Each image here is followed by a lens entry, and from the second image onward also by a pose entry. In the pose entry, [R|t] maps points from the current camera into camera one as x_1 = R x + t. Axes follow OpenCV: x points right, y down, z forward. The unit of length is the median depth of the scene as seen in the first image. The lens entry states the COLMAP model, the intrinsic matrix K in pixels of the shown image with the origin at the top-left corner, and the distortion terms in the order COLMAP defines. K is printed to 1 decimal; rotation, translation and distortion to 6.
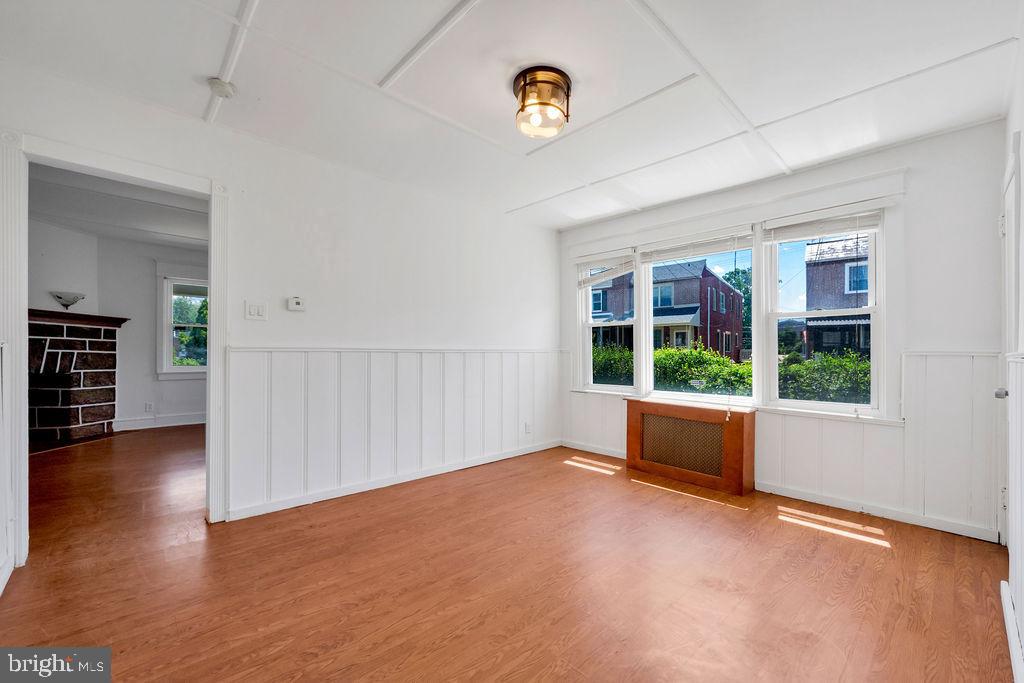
lens RADIAL K [[418.4, 0, 510.3], [0, 418.4, 348.7], [0, 0, 1]] dist [0.000228, 0.000013]
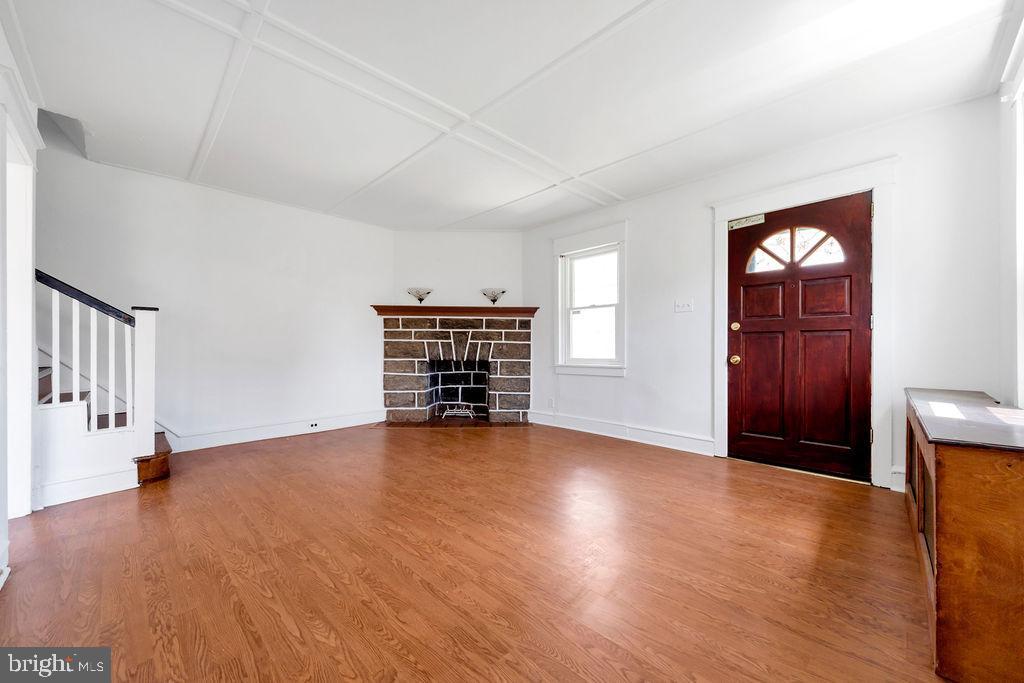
lens RADIAL K [[394.6, 0, 510.4], [0, 394.6, 344.8], [0, 0, 1]] dist [0.000562, 0.000073]
pose [[0.029016, -0.009413, -0.999535, -0.010860], [0.013484, 0.999868, -0.009024, 0.023213], [0.999488, -0.013216, 0.029139, 0.985432]]
